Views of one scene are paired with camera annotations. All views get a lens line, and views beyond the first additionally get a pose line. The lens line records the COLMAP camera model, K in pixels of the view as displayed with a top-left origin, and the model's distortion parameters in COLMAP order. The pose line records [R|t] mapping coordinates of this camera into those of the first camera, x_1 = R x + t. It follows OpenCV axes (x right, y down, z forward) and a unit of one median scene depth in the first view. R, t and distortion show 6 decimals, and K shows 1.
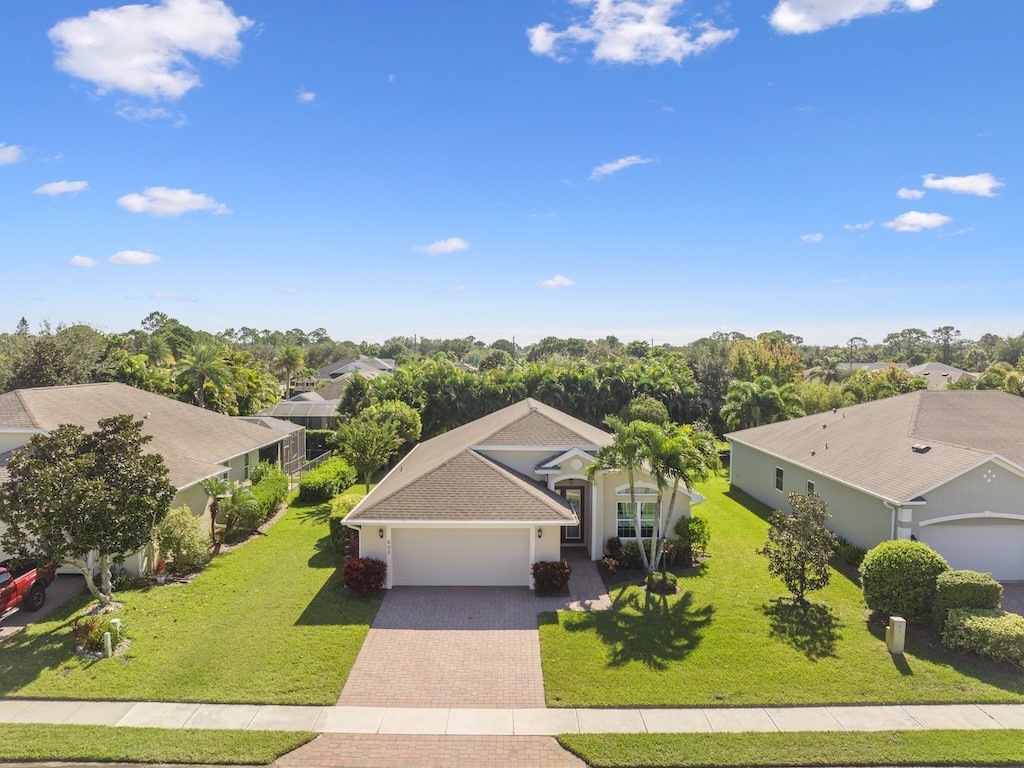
lens RADIAL K [[719.7, 0, 511.1], [0, 719.7, 384.3], [0, 0, 1]] dist [-0.032615, -0.003102]
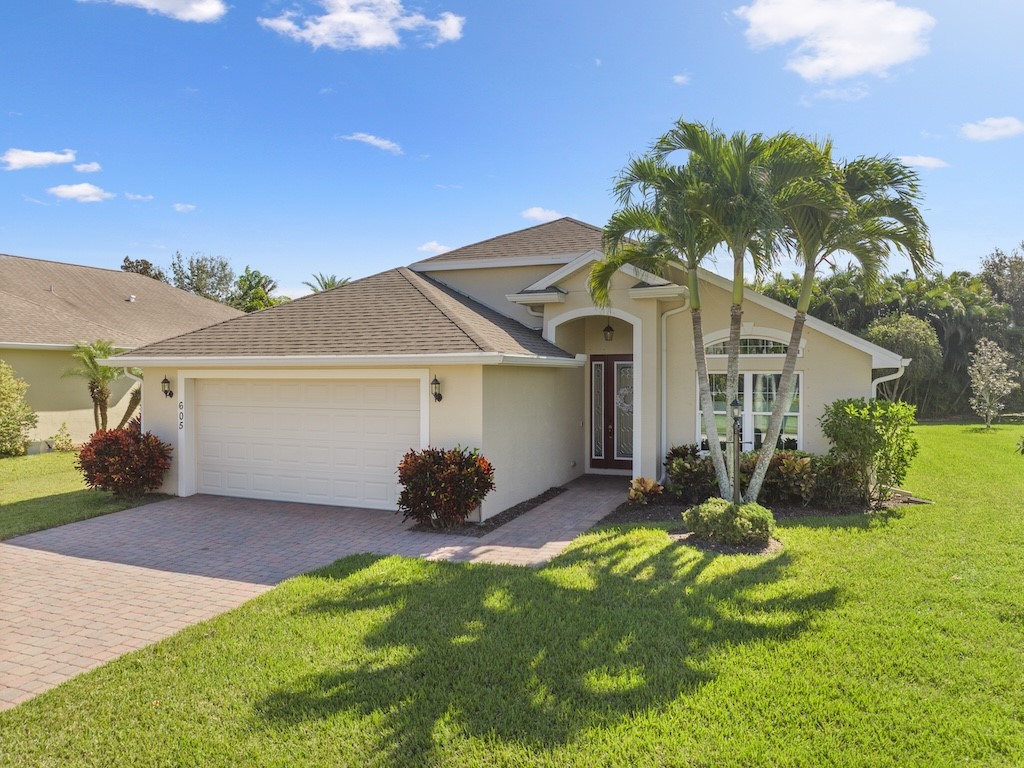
lens RADIAL K [[719.7, 0, 512.2], [0, 719.7, 382.7], [0, 0, 1]] dist [-0.032615, -0.003102]
pose [[0.920889, -0.000641, -0.389824, 0.265644], [-0.011801, 0.999494, -0.029521, 0.226927], [0.389646, 0.031786, 0.920416, 0.647151]]
